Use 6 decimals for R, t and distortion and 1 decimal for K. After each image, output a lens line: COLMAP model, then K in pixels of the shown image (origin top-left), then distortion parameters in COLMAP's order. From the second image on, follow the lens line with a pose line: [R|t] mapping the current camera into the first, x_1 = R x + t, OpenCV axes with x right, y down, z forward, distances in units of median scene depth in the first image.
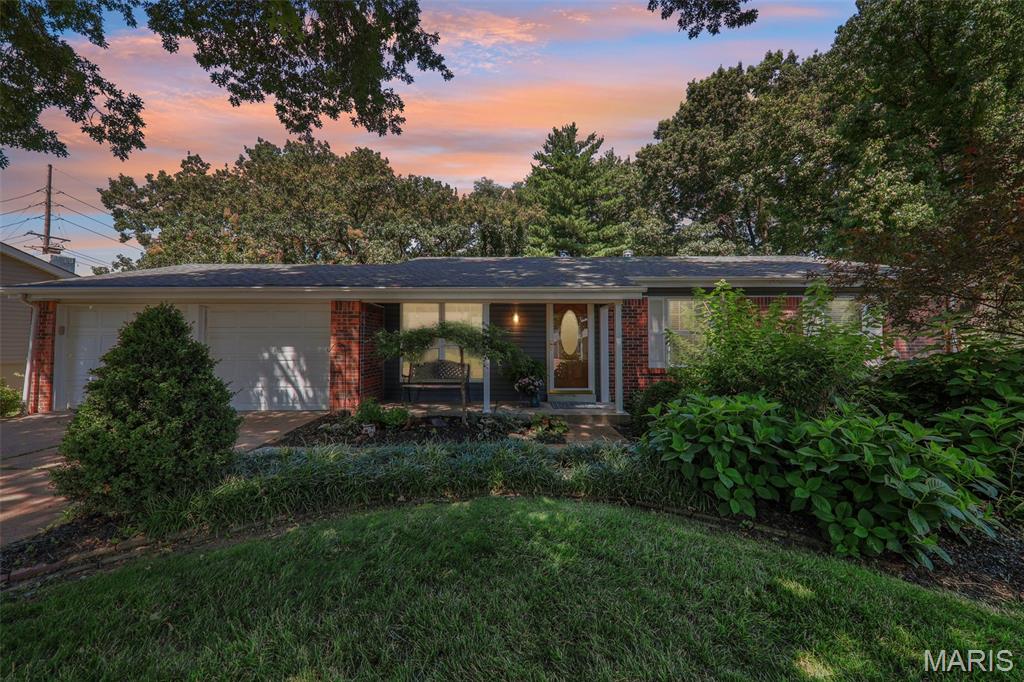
lens RADIAL K [[354.4, 0, 512.7], [0, 354.4, 346.3], [0, 0, 1]] dist [-0.000304, -0.002148]
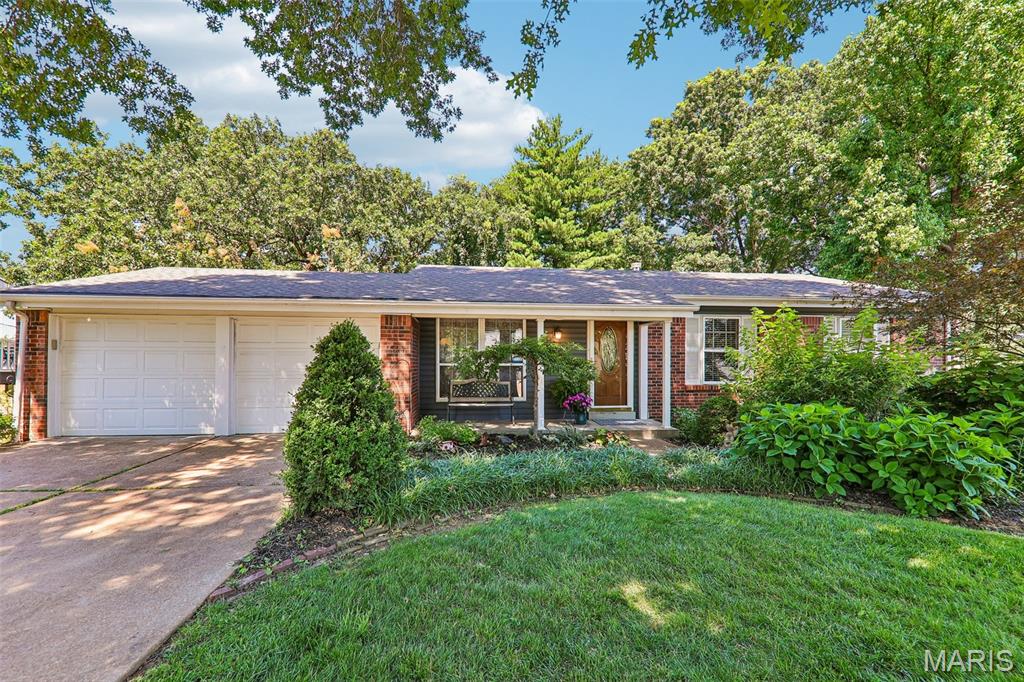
lens RADIAL K [[411.7, 0, 512.0], [0, 411.7, 377.6], [0, 0, 1]] dist [0.001193, -0.000219]
pose [[0.992900, -0.003758, 0.118893, -0.147372], [0.000198, 0.999551, 0.029946, 0.003138], [-0.118952, -0.029710, 0.992455, -0.068179]]
